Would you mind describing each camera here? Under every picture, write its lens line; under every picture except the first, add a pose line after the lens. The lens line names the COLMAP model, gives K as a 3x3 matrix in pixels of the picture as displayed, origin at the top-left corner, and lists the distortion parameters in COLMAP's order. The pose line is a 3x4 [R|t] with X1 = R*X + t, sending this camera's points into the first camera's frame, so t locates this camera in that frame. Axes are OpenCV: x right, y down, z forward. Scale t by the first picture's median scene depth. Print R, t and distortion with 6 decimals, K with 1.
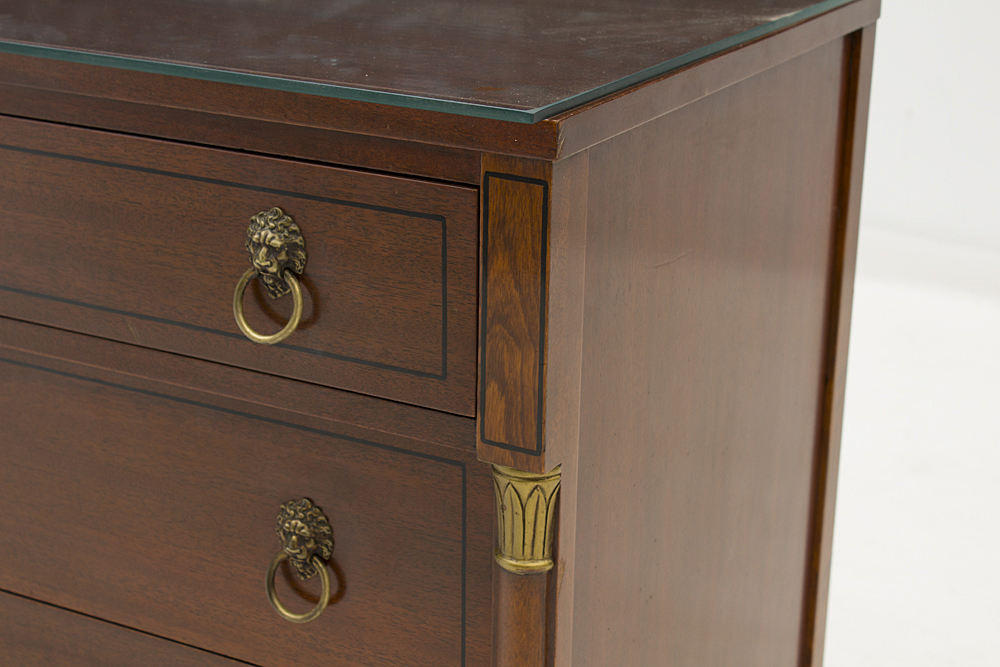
lens RADIAL K [[1994.9, 0, 500.0], [0, 1994.9, 333.5], [0, 0, 1]] dist [0.007084, 0.048066]
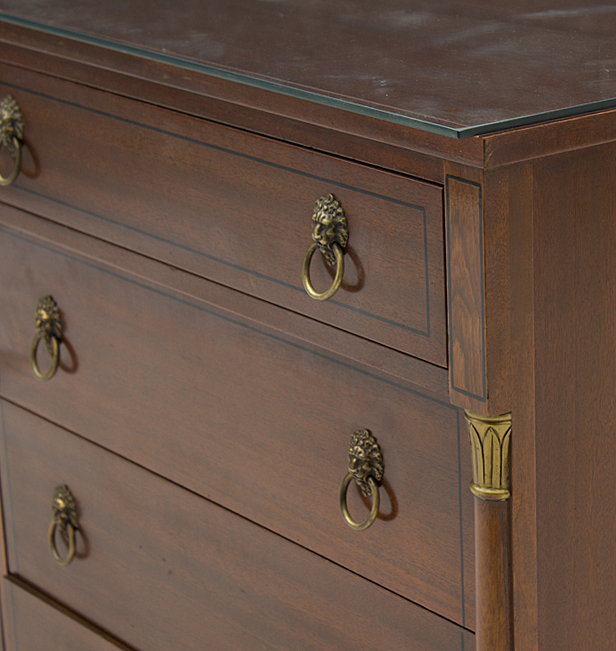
lens RADIAL K [[2380.9, 0, 308.0], [0, 2380.9, 325.5], [0, 0, 1]] dist [-0.019806, -1.288188]
pose [[0.909755, 0.079732, -0.407417, 0.506815], [-0.085183, 0.996354, 0.004775, 0.015006], [0.406312, 0.030361, 0.913230, -0.402852]]
